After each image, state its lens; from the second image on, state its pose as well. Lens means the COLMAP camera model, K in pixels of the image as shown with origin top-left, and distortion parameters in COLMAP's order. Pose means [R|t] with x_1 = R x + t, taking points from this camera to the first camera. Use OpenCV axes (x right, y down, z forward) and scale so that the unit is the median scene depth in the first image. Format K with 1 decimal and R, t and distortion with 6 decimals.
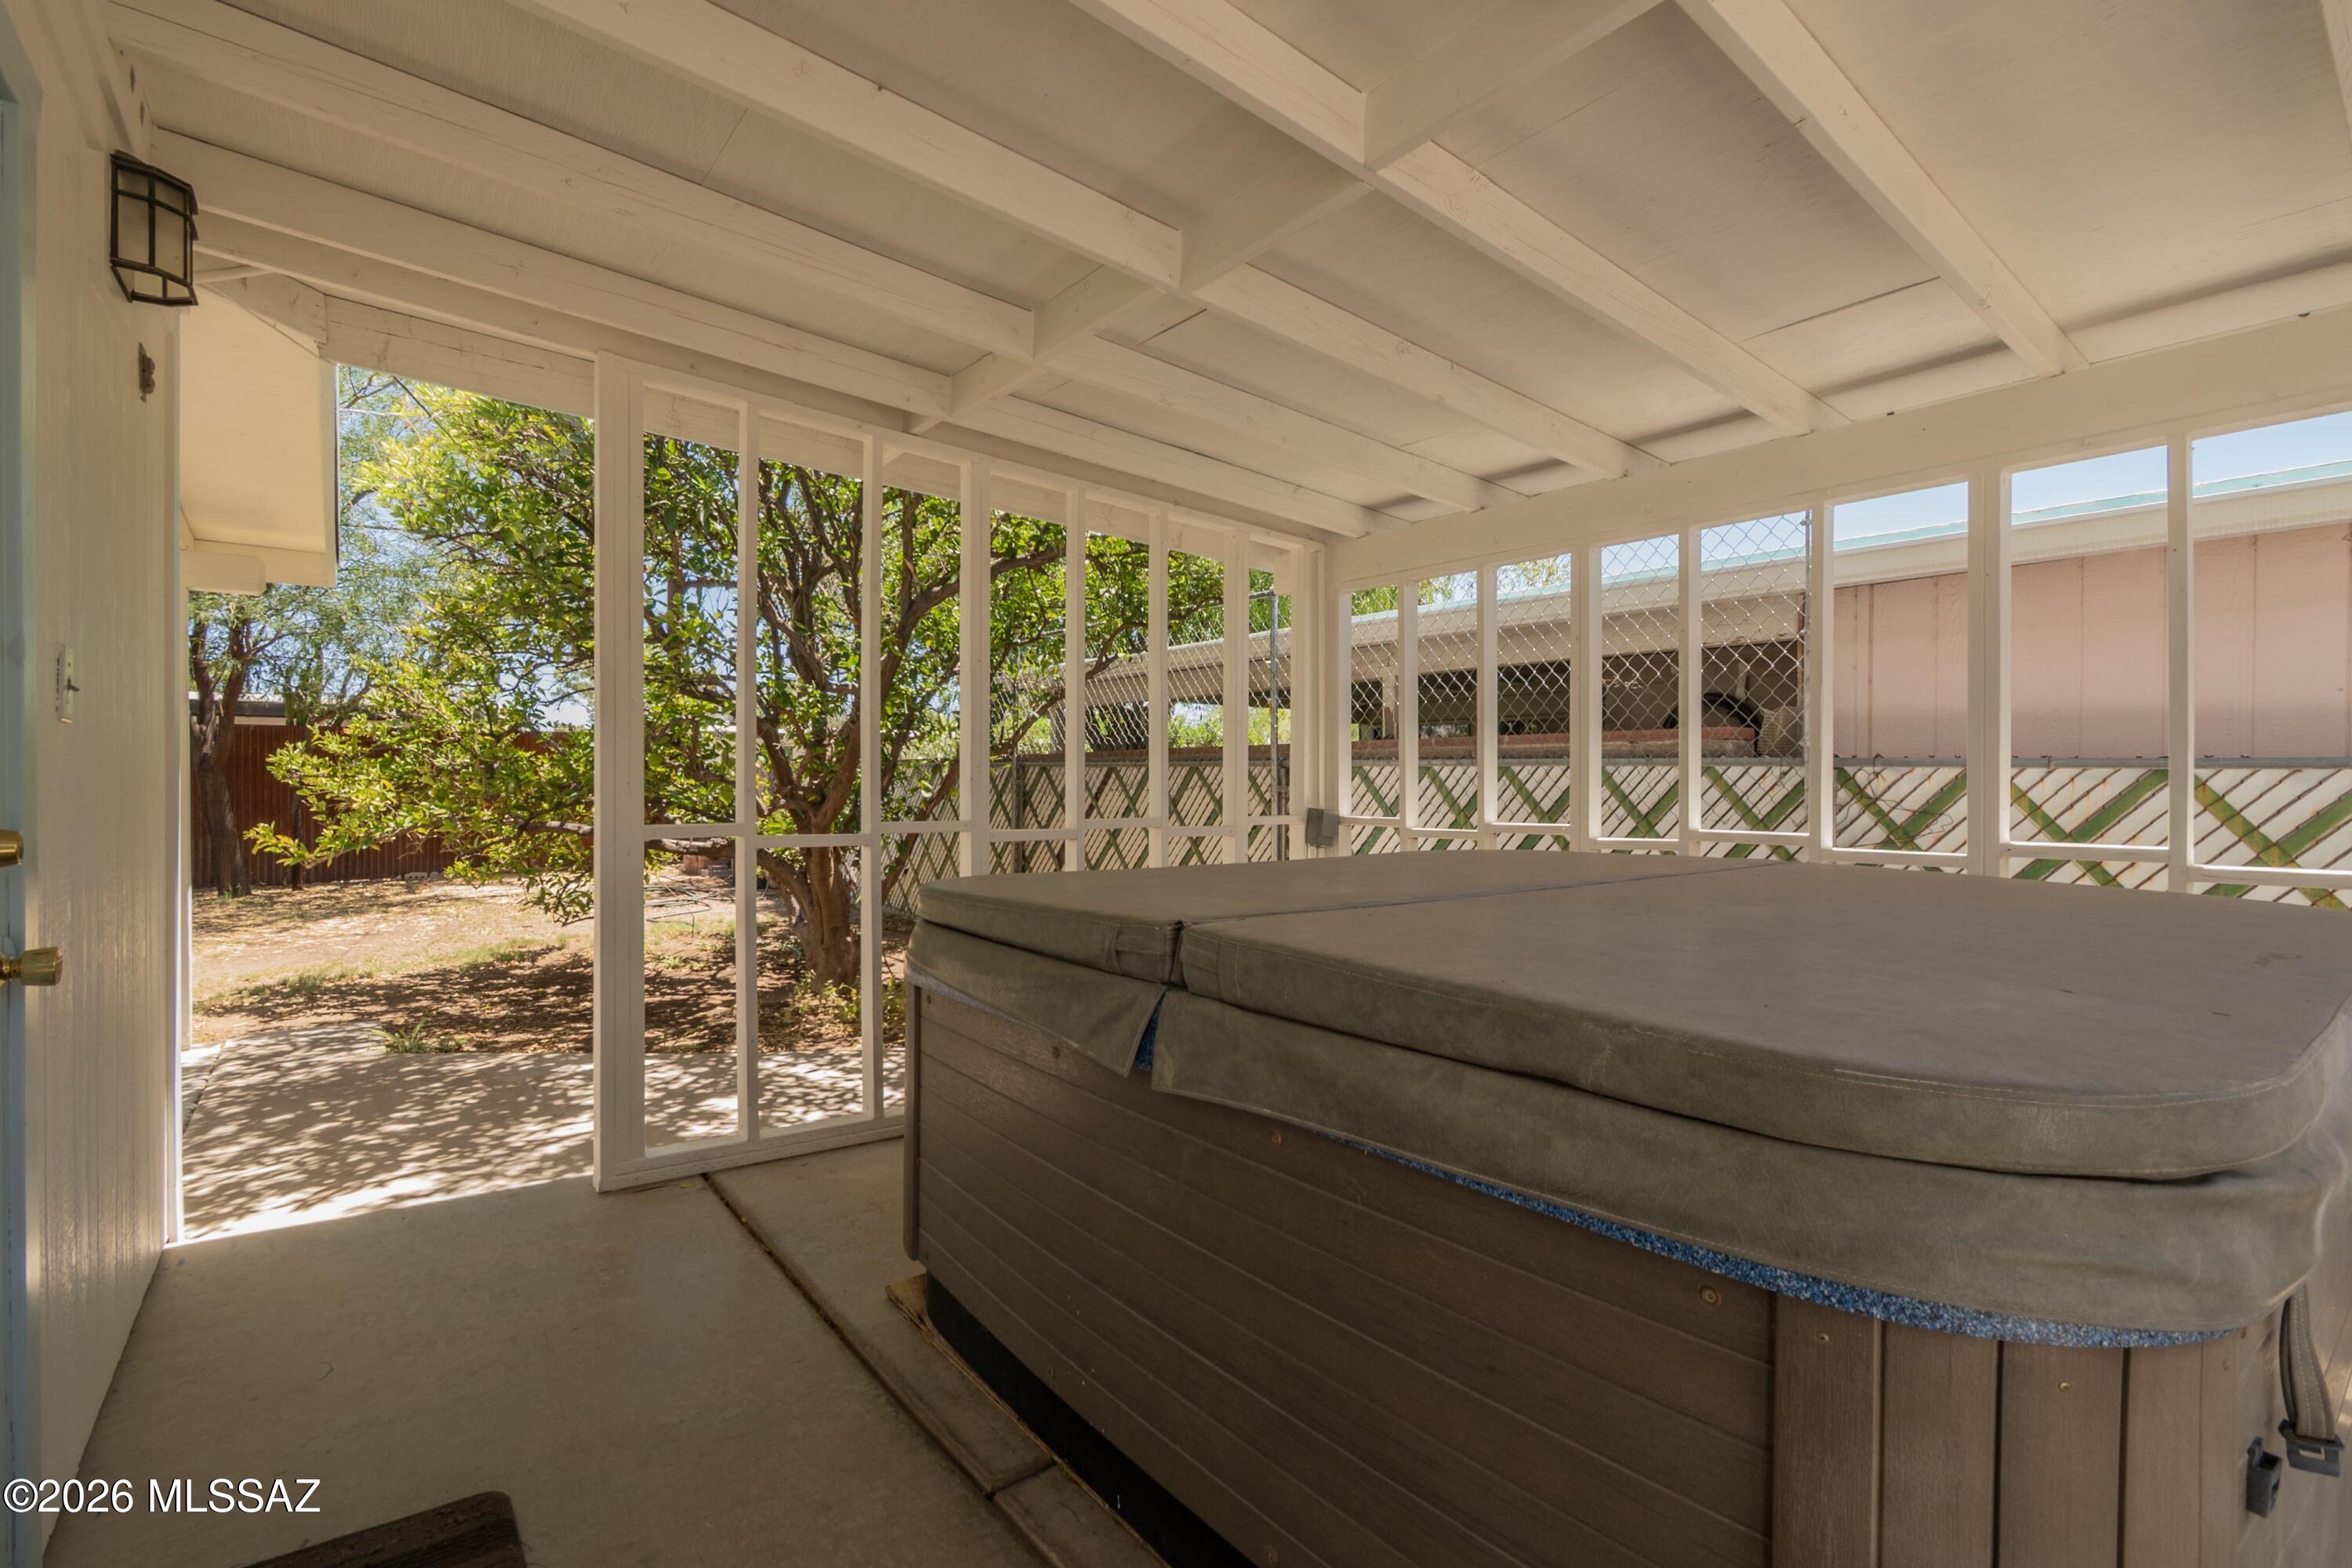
lens RADIAL K [[1049.0, 0, 1183.3], [0, 1049.0, 779.9], [0, 0, 1]] dist [0.006540, -0.003543]
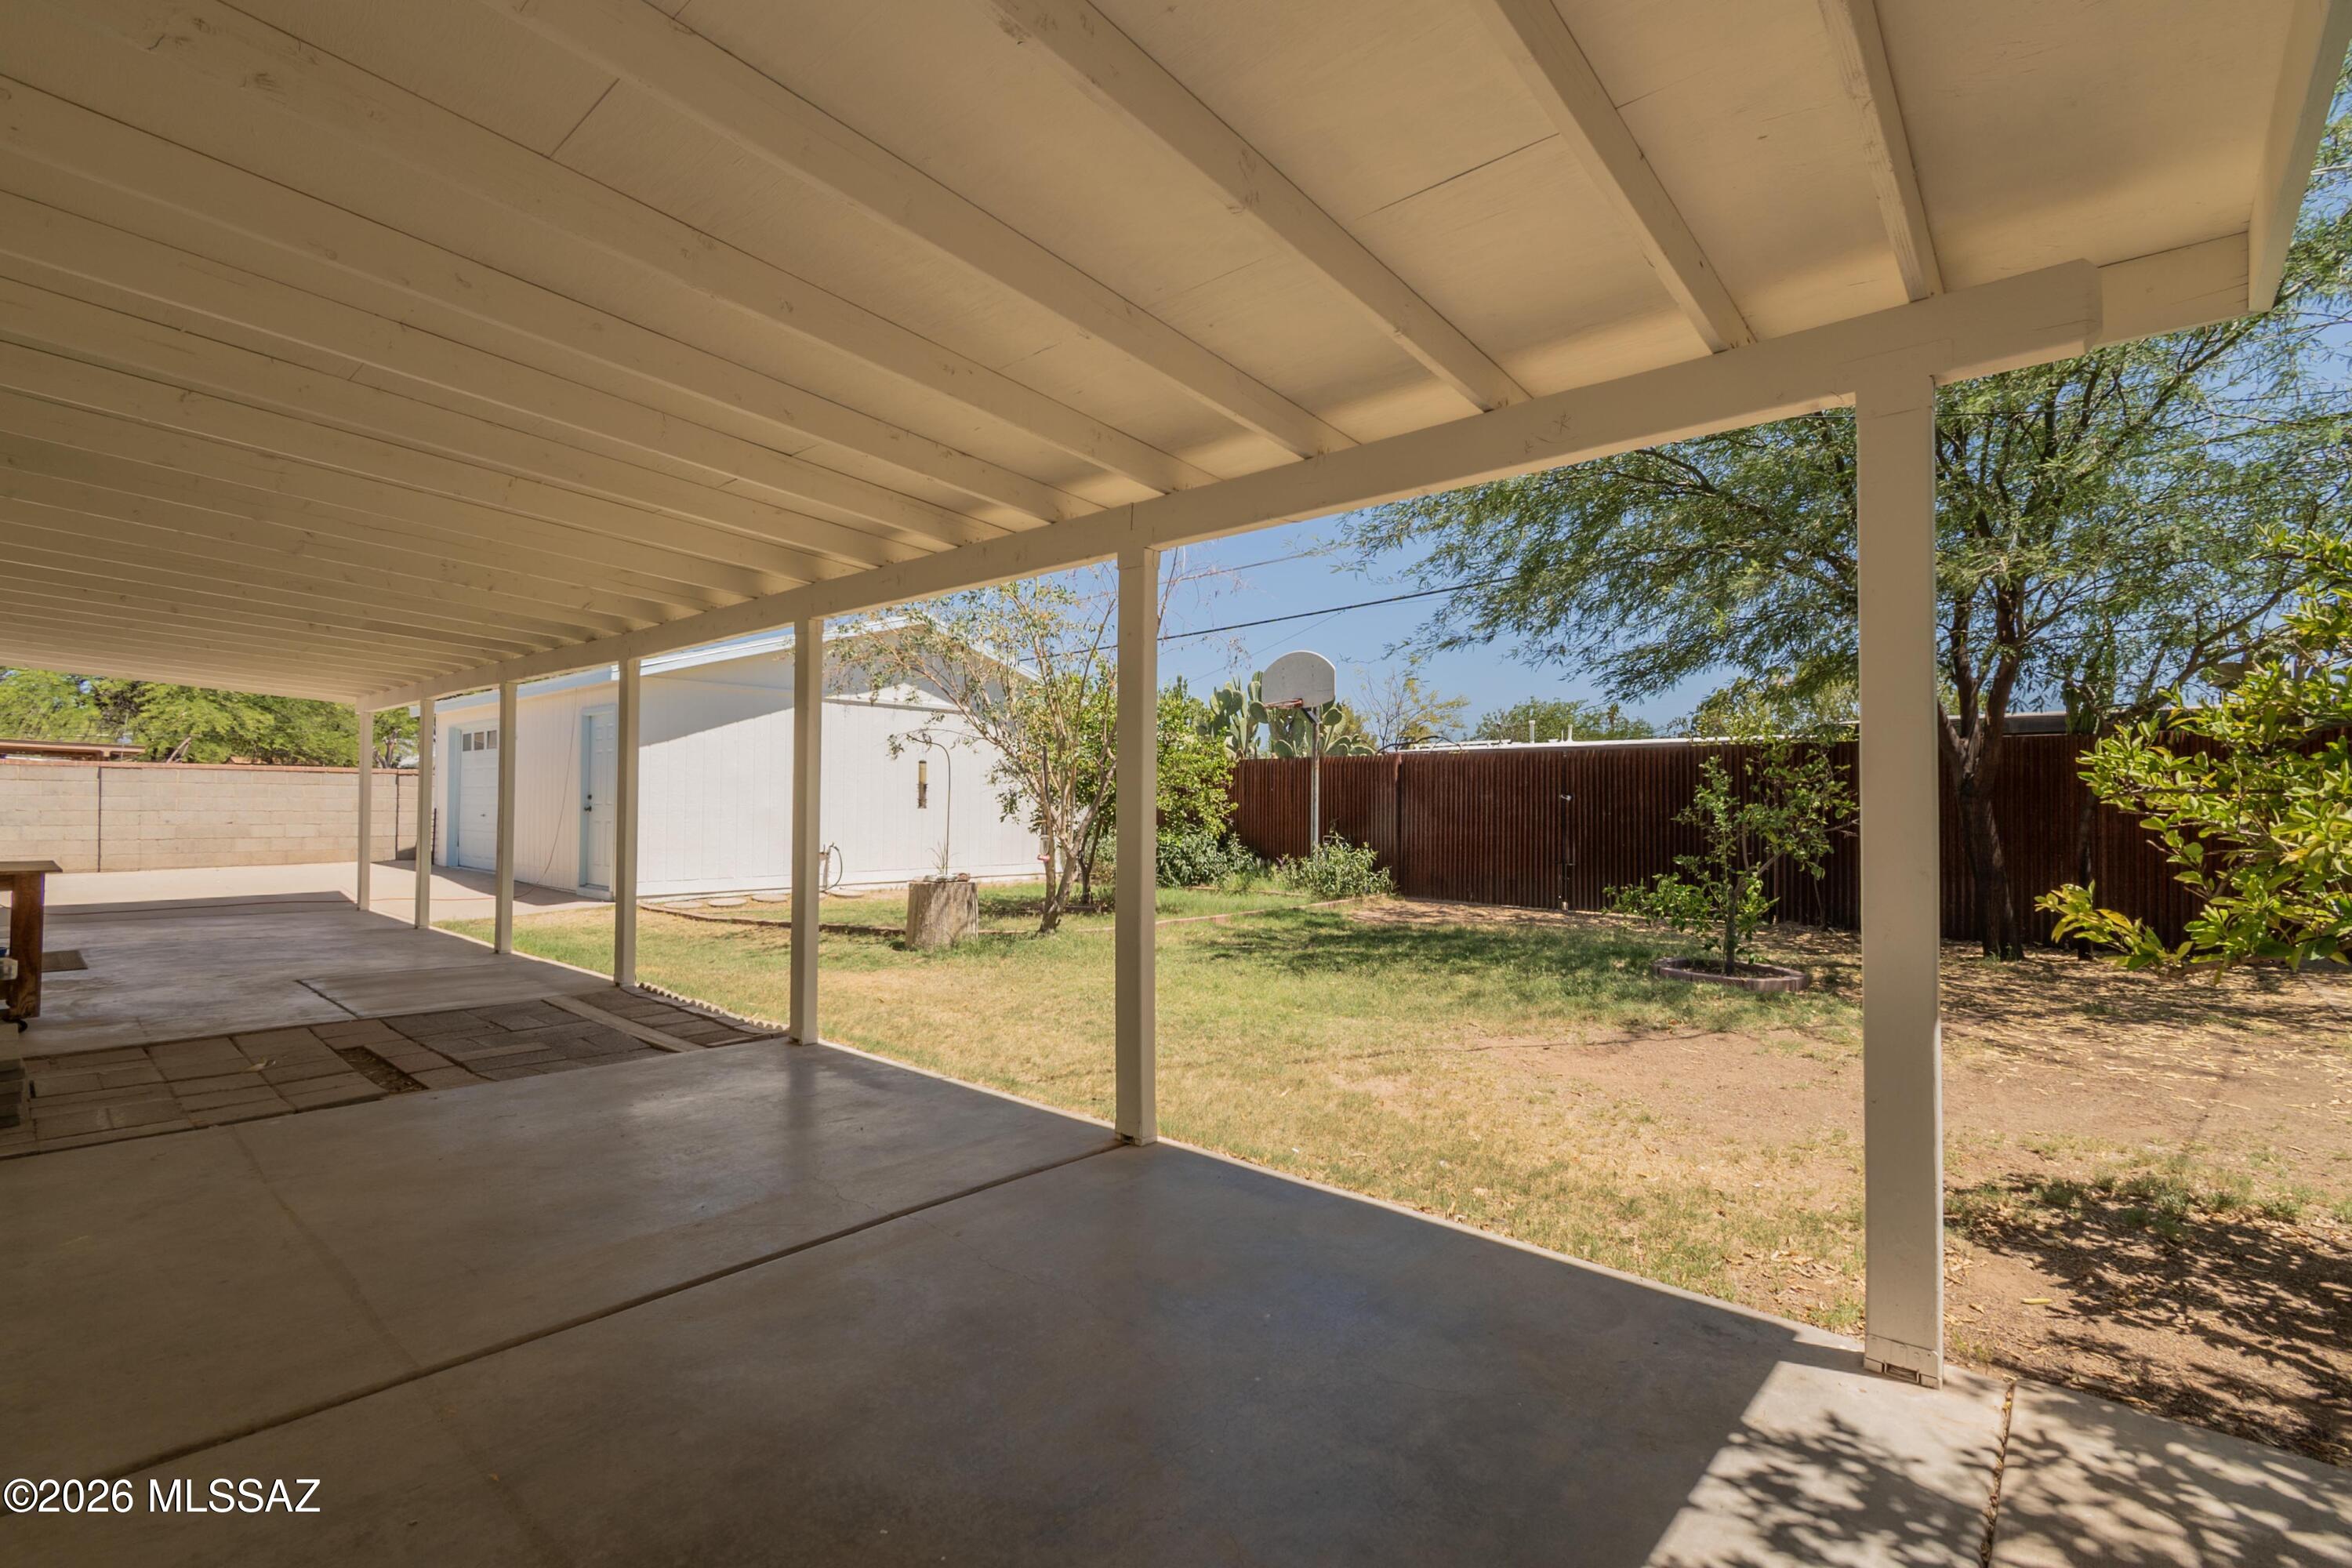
lens RADIAL K [[1049.0, 0, 1182.8], [0, 1049.0, 792.7], [0, 0, 1]] dist [0.006540, -0.003543]
pose [[0.179491, -0.009822, -0.983711, -0.269002], [-0.008263, 0.999900, -0.011491, 0.004063], [0.983725, 0.010191, 0.179392, 0.289451]]
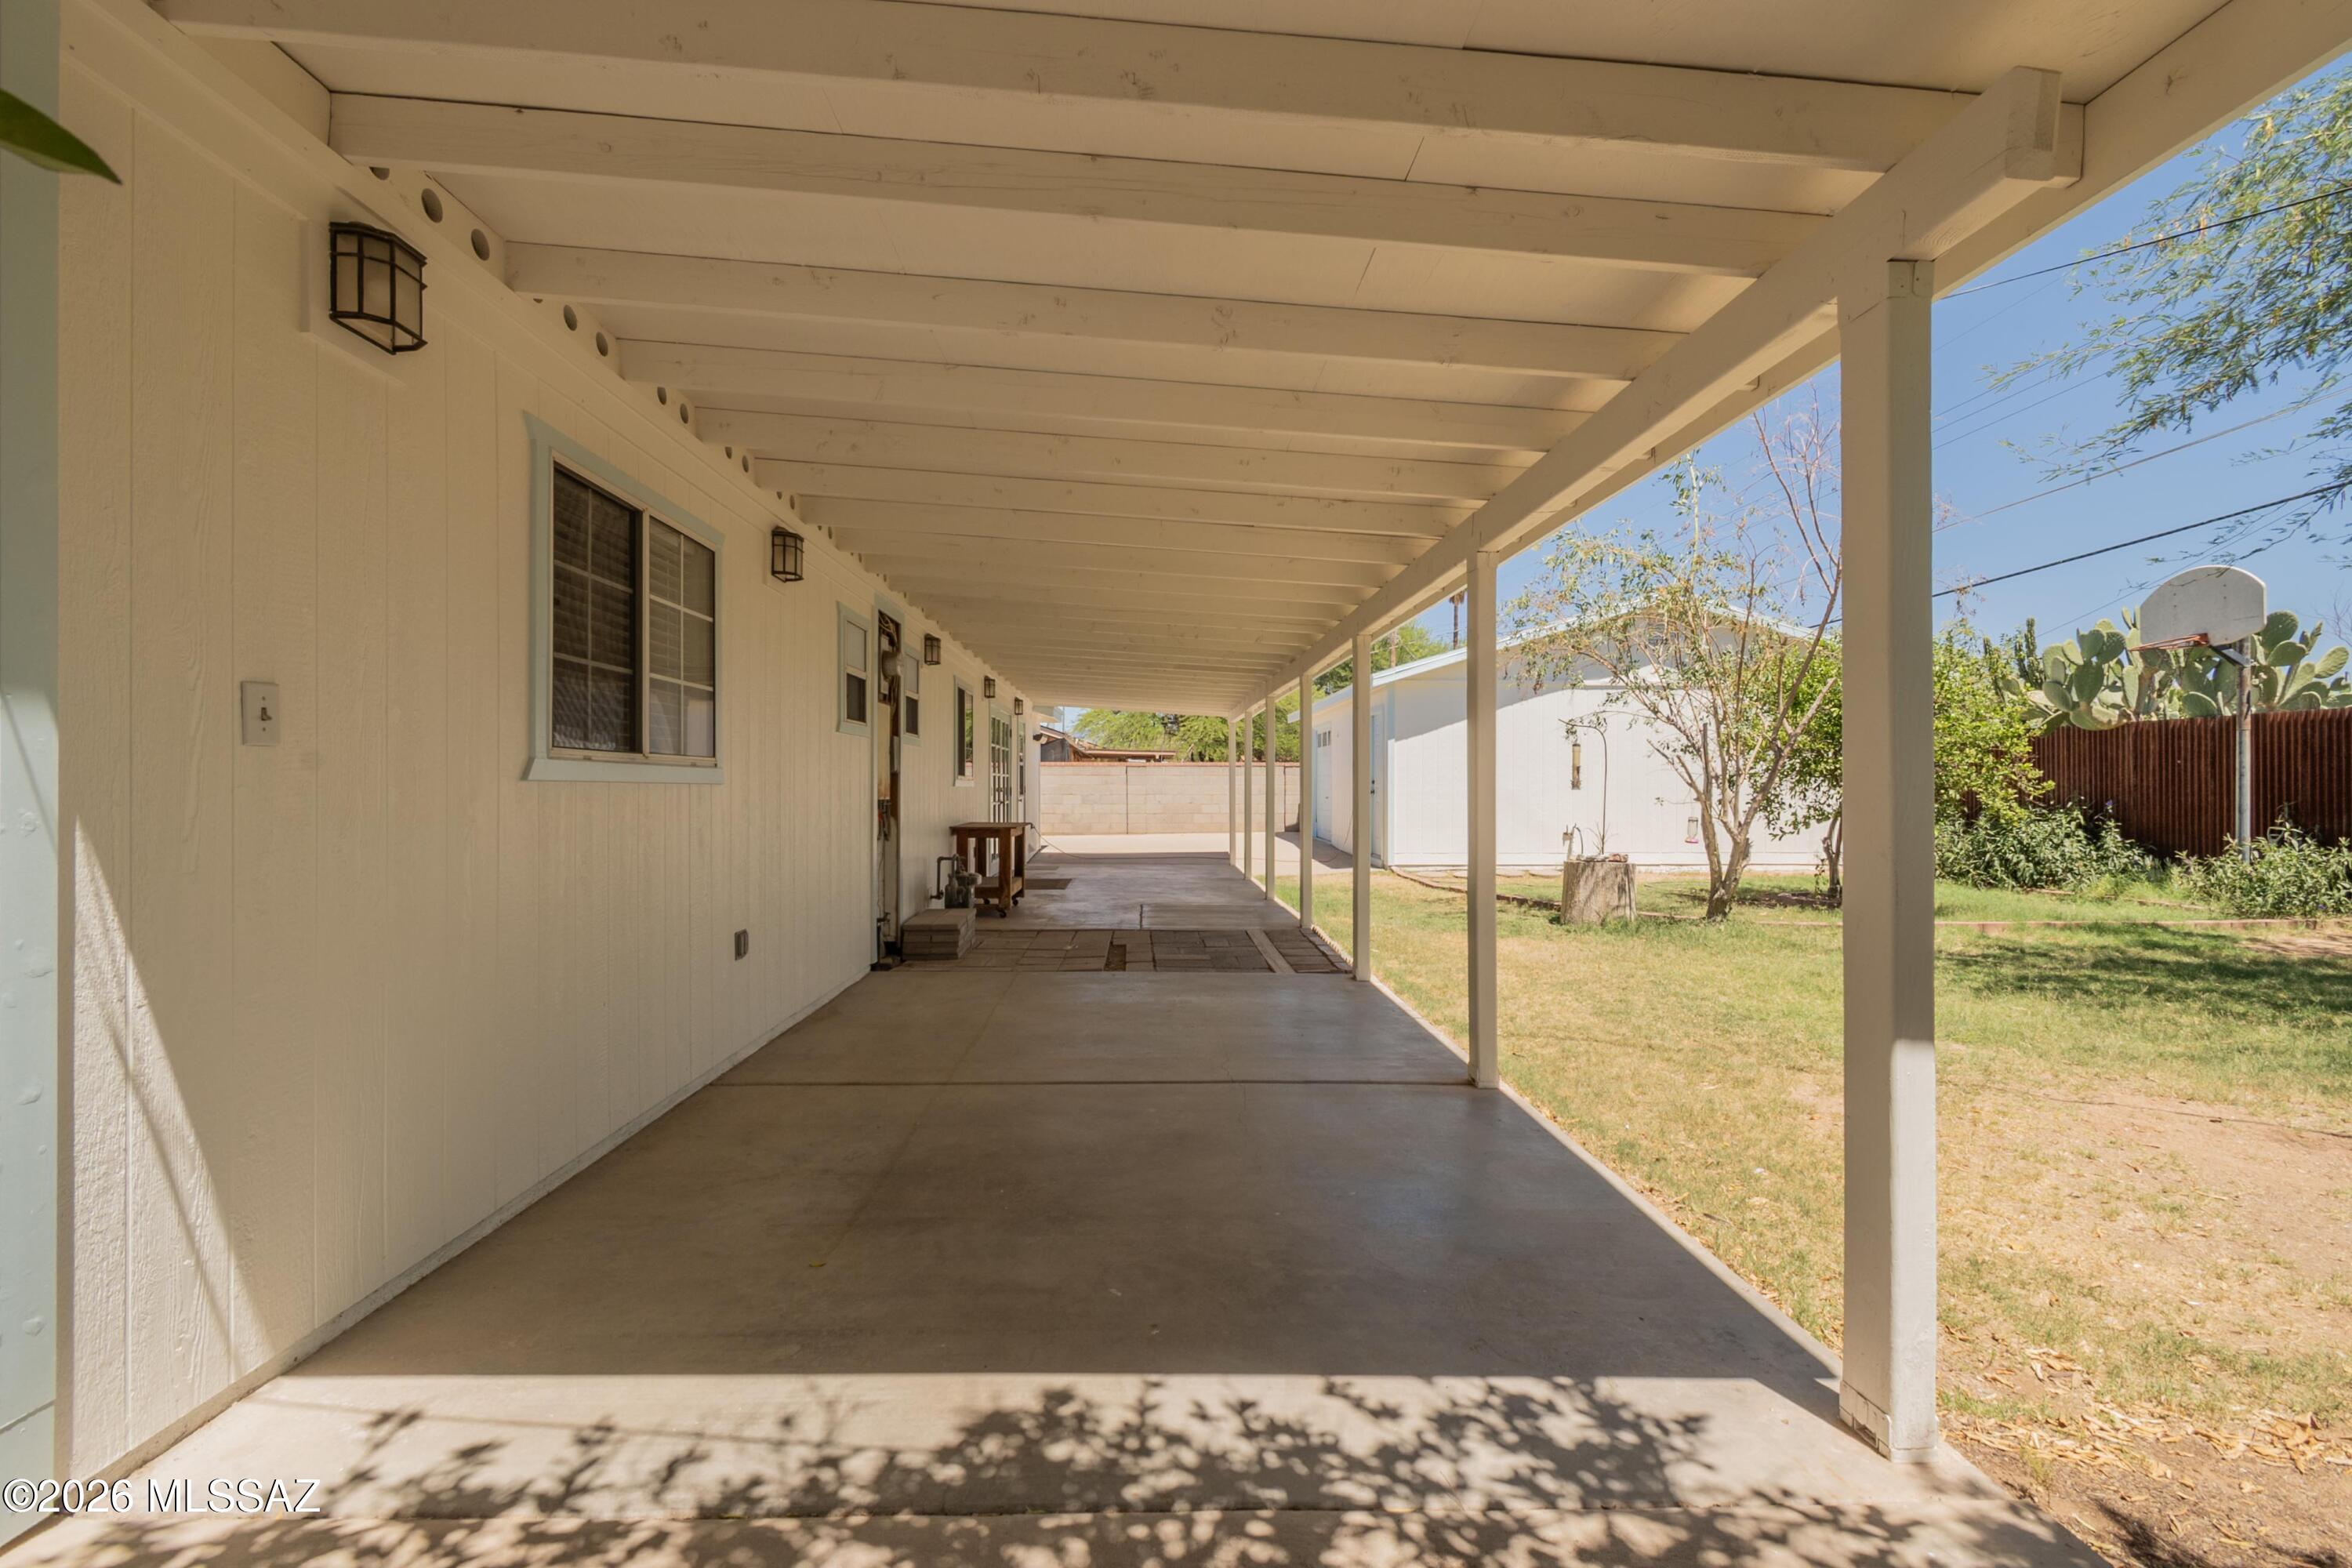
lens RADIAL K [[1049.0, 0, 1178.1], [0, 1049.0, 778.7], [0, 0, 1]] dist [0.006540, -0.003543]
pose [[-0.597949, -0.005520, -0.801515, -0.232620], [0.000257, 0.999975, -0.007079, 0.005807], [0.801534, -0.004439, -0.597933, 0.506118]]
